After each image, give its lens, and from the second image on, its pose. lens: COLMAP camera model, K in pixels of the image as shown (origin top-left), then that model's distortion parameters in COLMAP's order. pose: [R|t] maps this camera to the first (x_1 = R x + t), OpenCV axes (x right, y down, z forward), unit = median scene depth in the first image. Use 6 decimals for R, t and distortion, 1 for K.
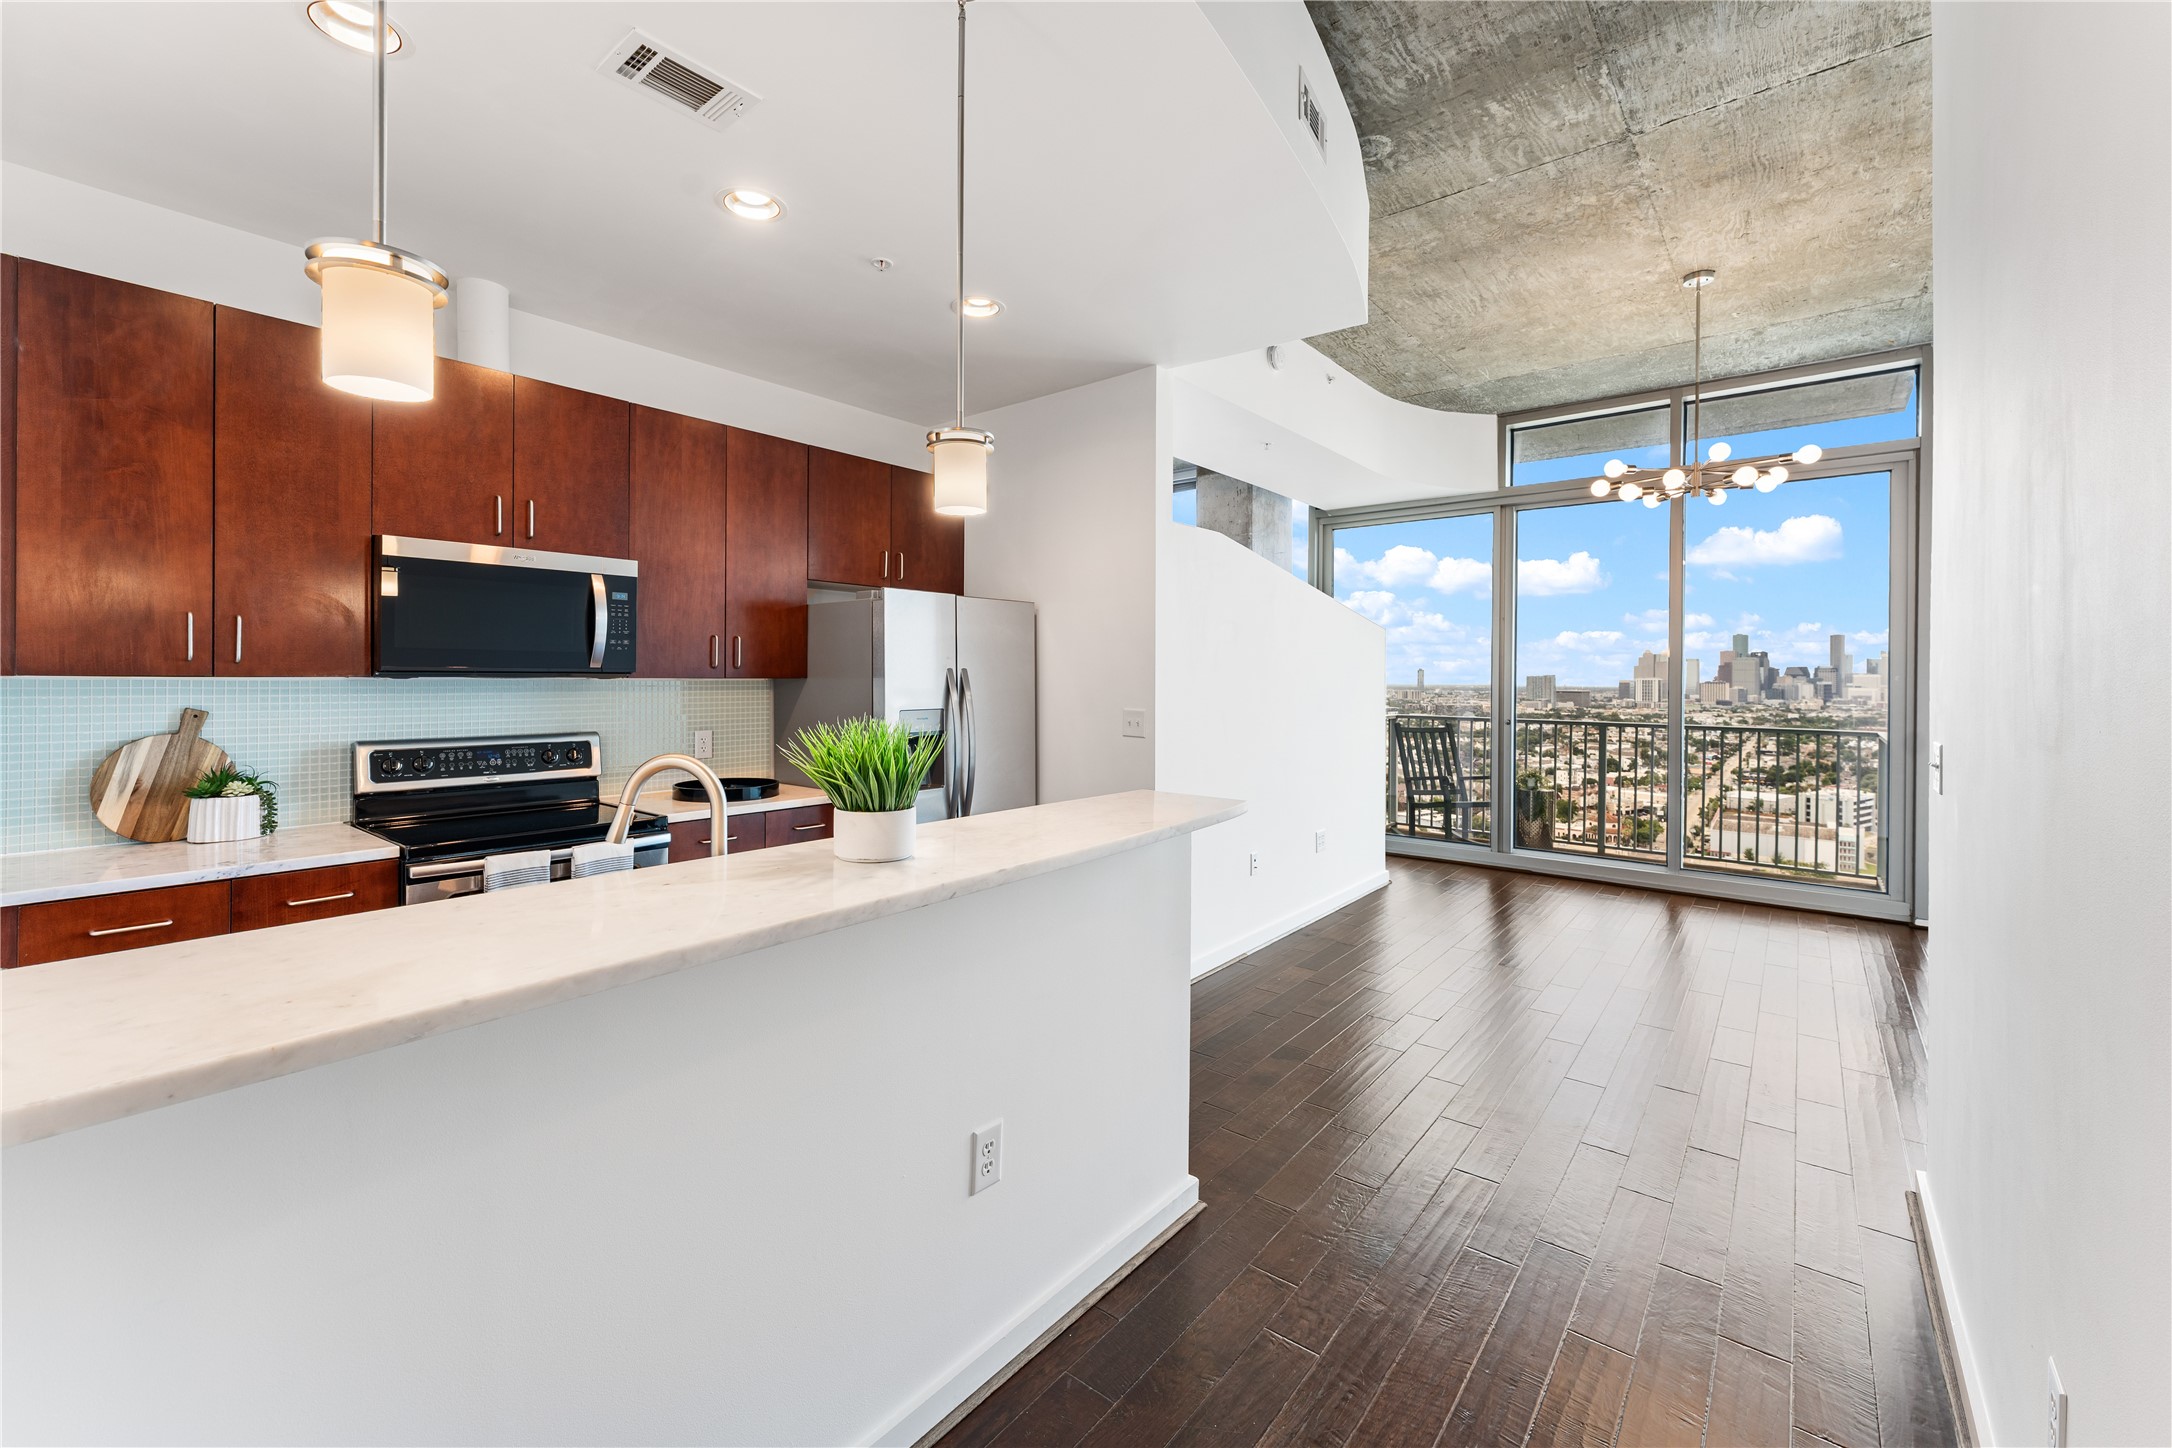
lens RADIAL K [[888.1, 0, 1082.4], [0, 888.1, 676.8], [0, 0, 1]] dist [-0.001073, 0.000080]
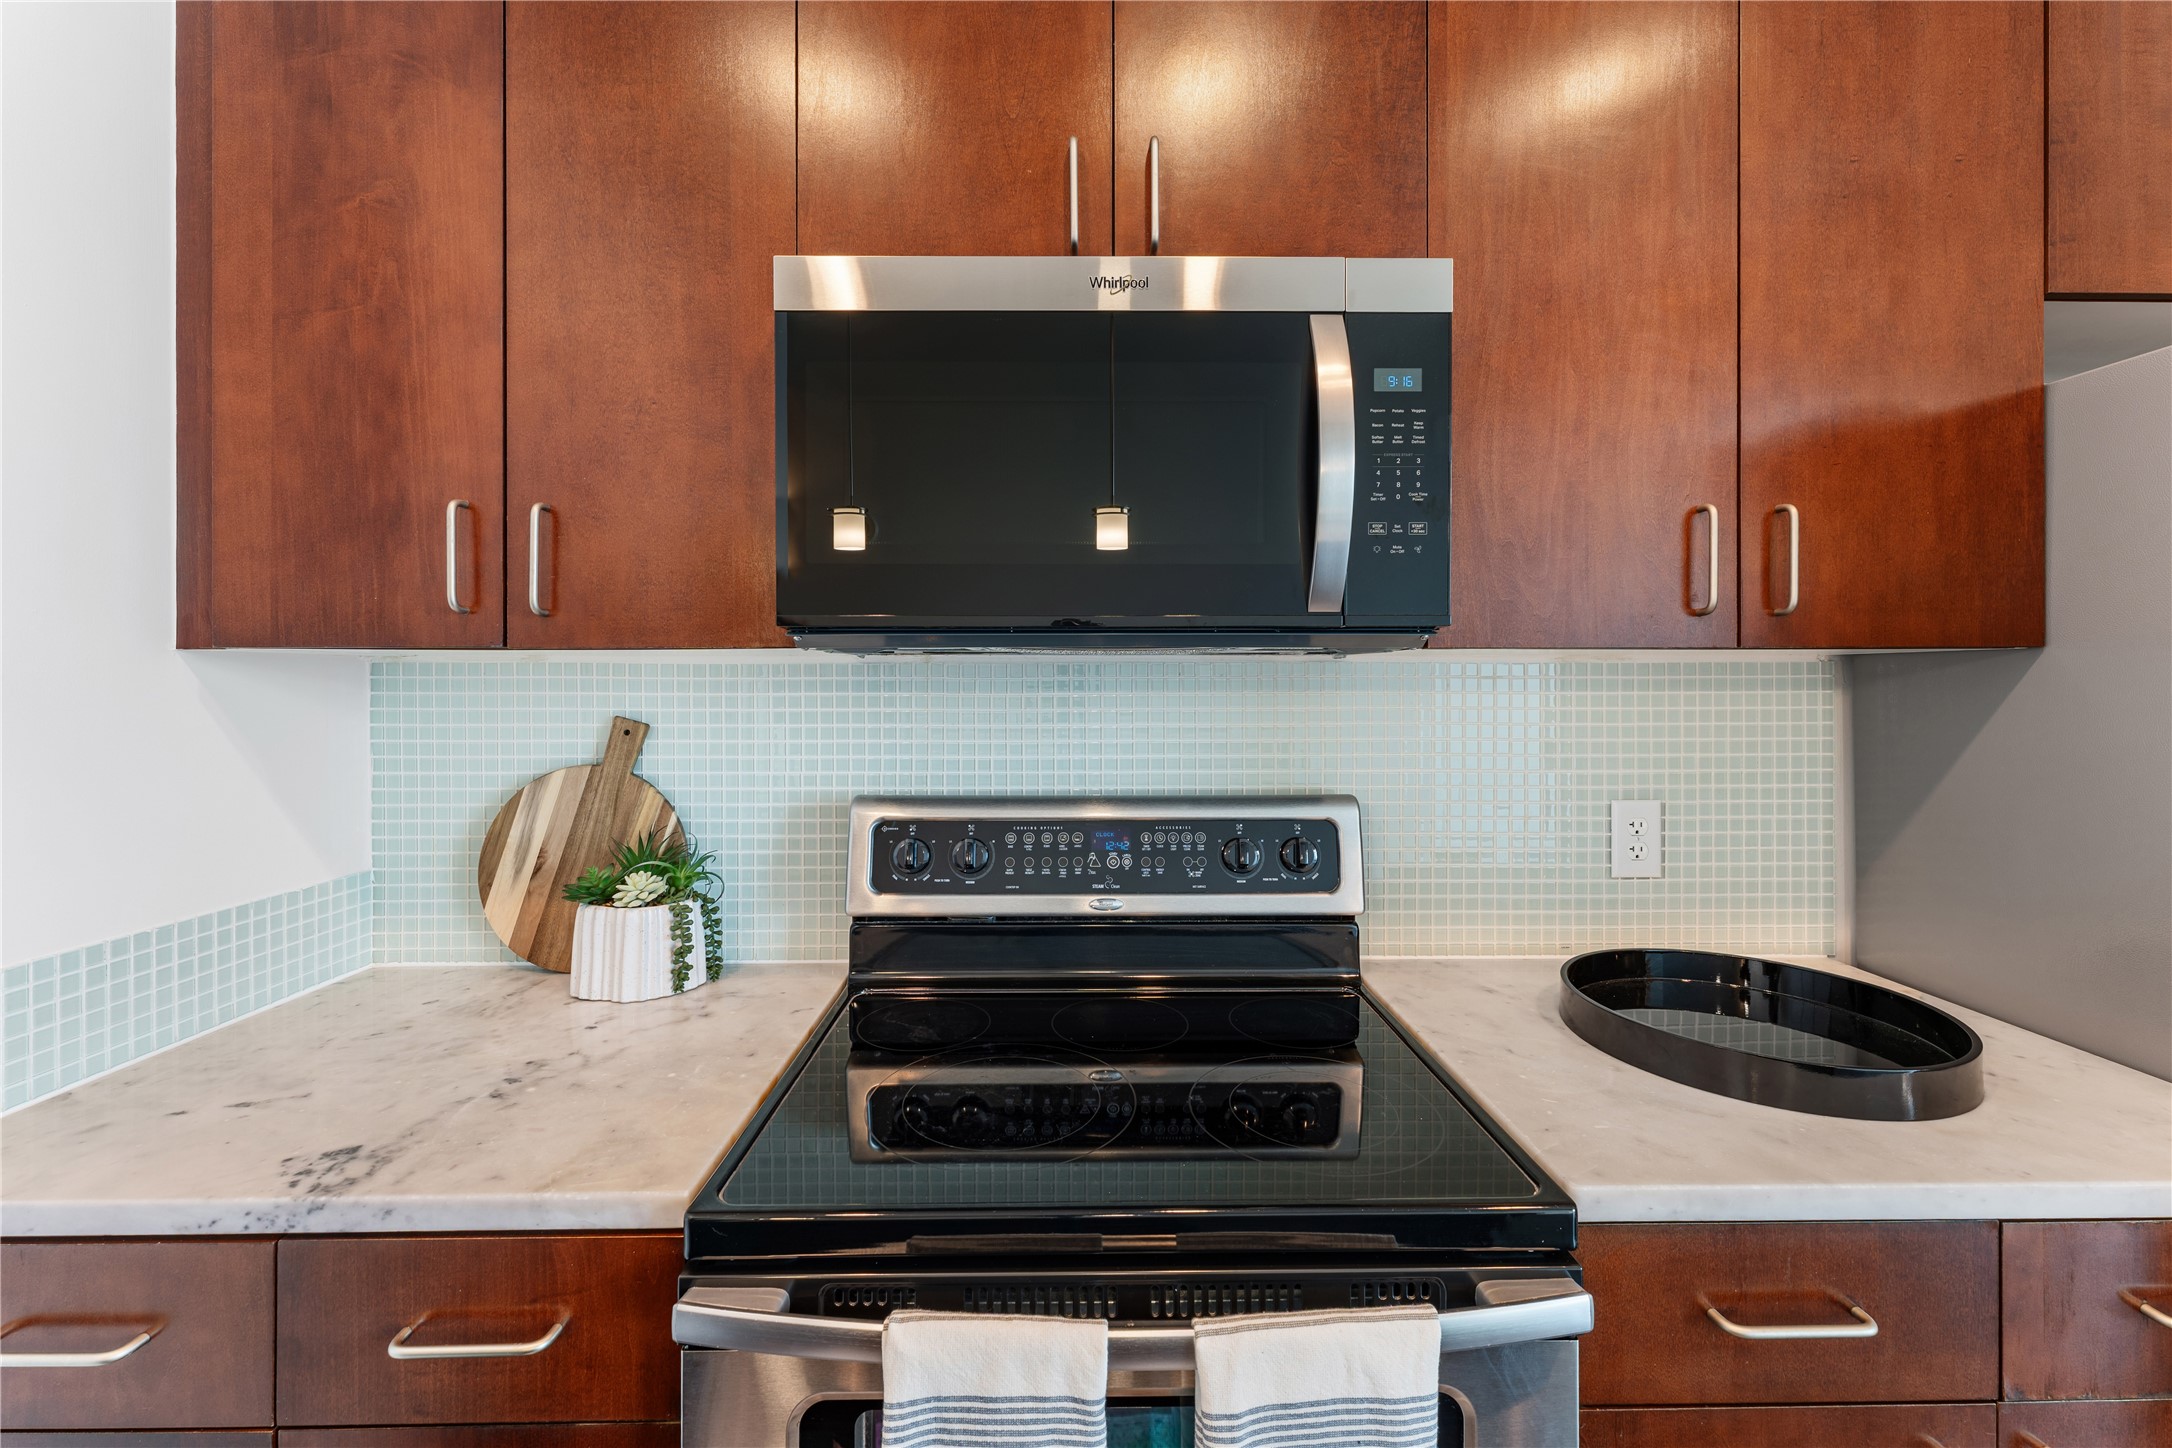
lens RADIAL K [[888.1, 0, 1082.4], [0, 888.1, 676.8], [0, 0, 1]] dist [-0.001073, 0.000080]
pose [[0.644584, -0.006813, -0.764503, -0.372042], [0.004784, 0.999977, -0.004878, 0.013656], [0.764518, -0.000513, 0.644602, 0.749034]]
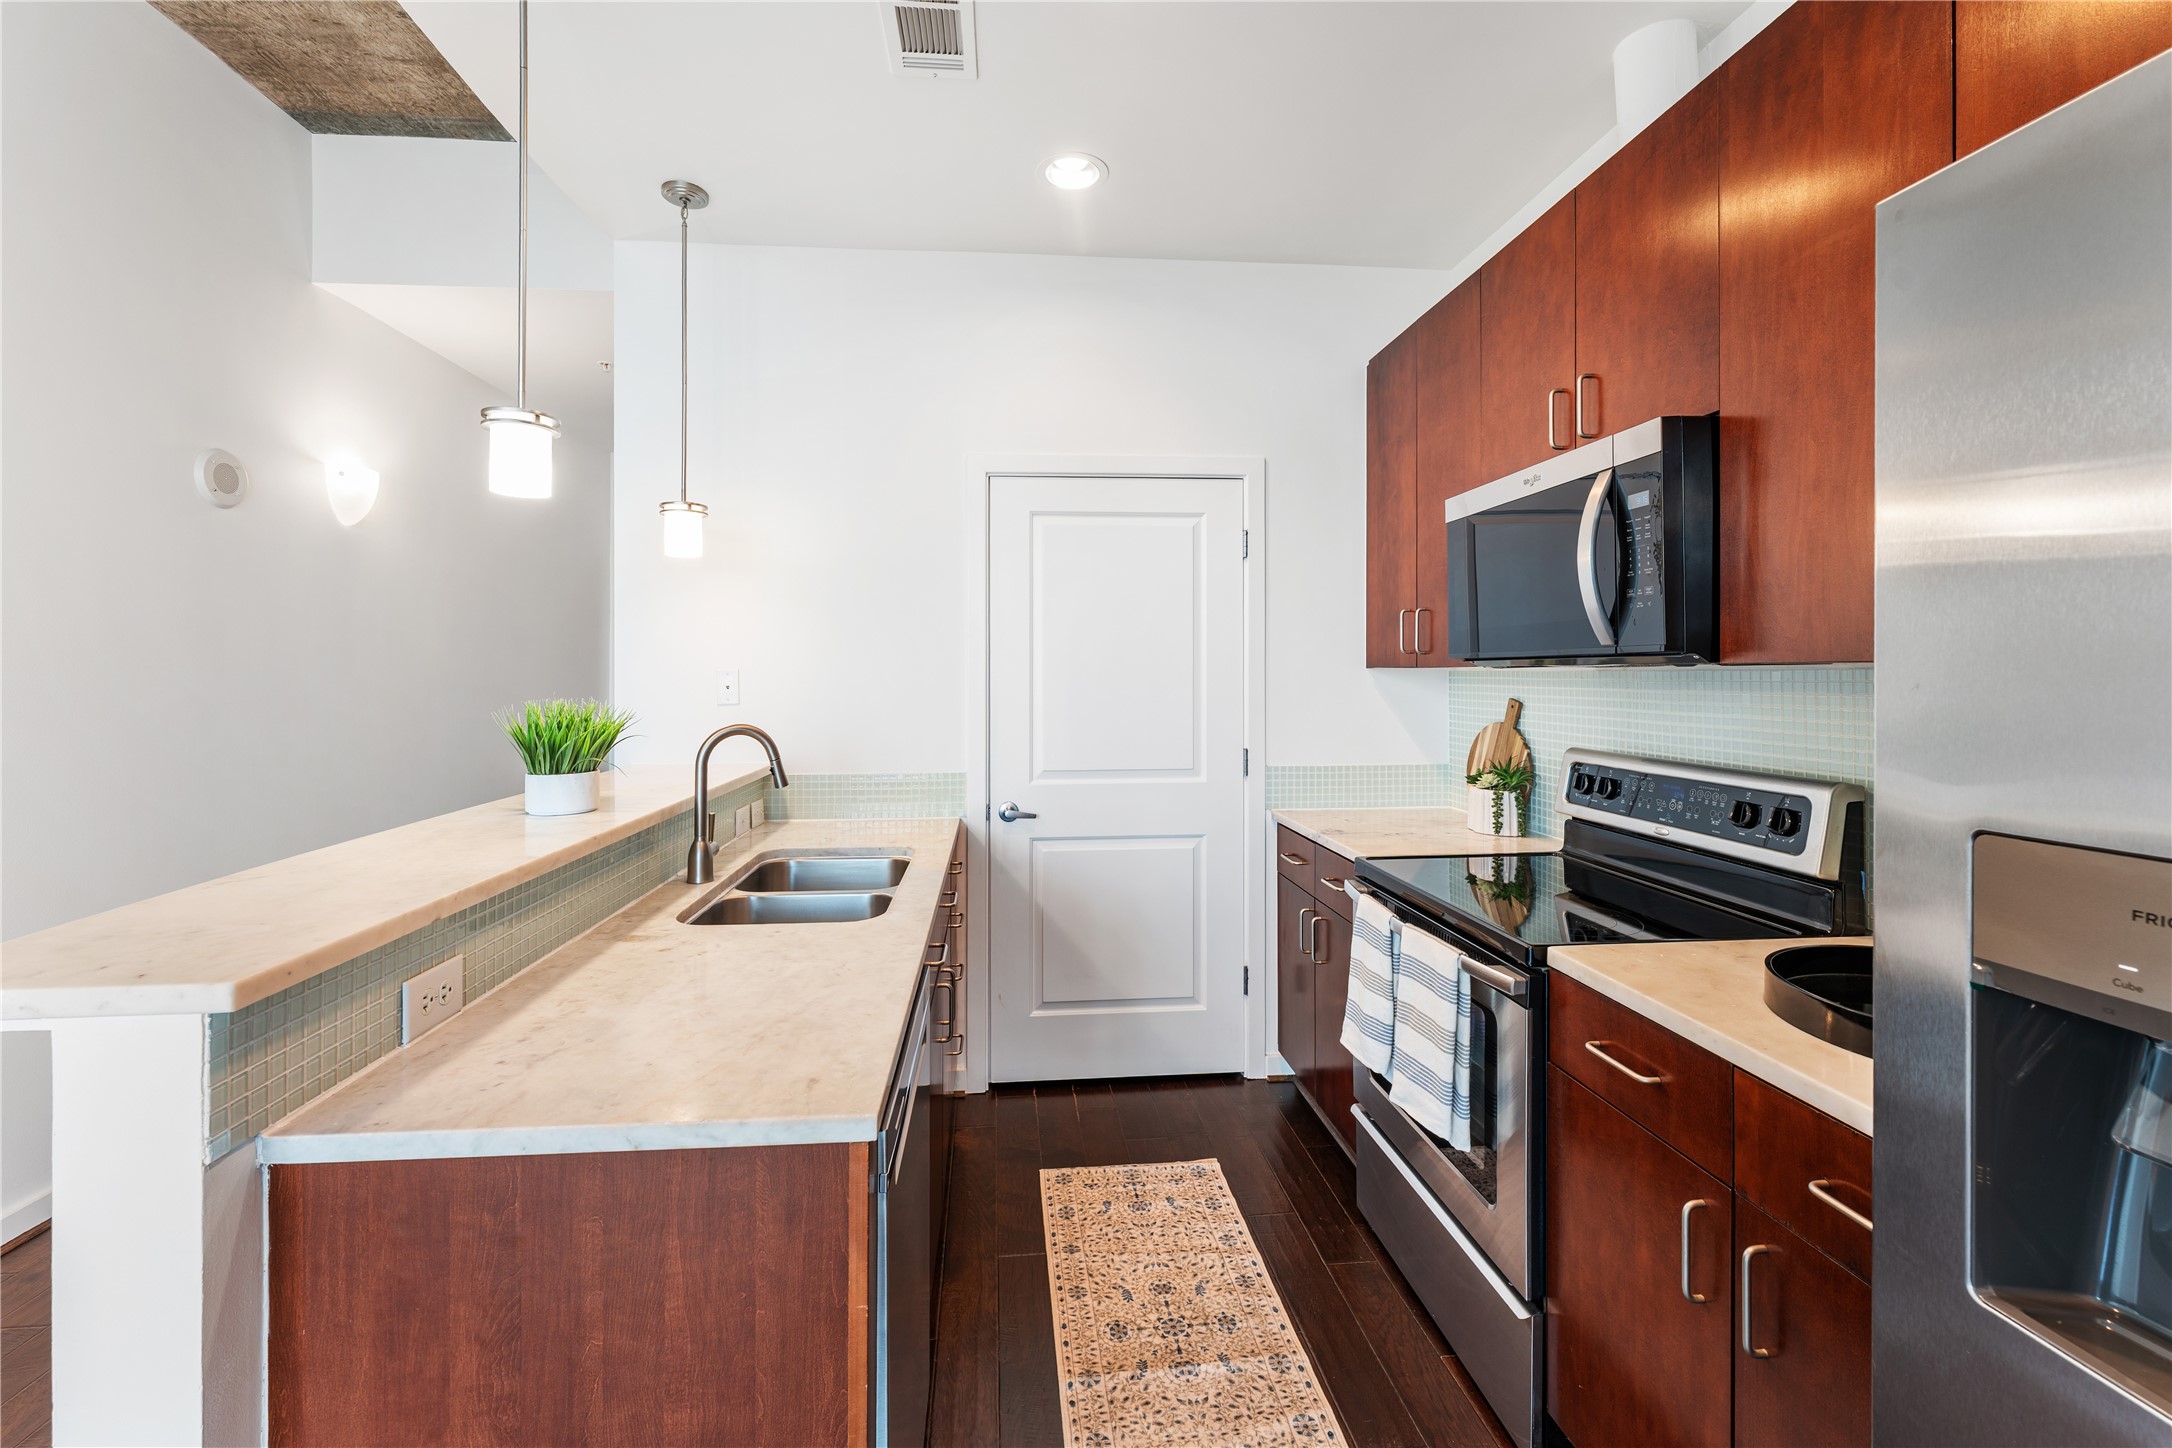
lens RADIAL K [[888.1, 0, 1082.4], [0, 888.1, 676.8], [0, 0, 1]] dist [-0.001073, 0.000080]
pose [[-0.710807, -0.002510, -0.703383, 0.052767], [-0.003443, 0.999994, -0.000088, 0.009923], [0.703379, 0.002359, -0.710811, 1.183949]]
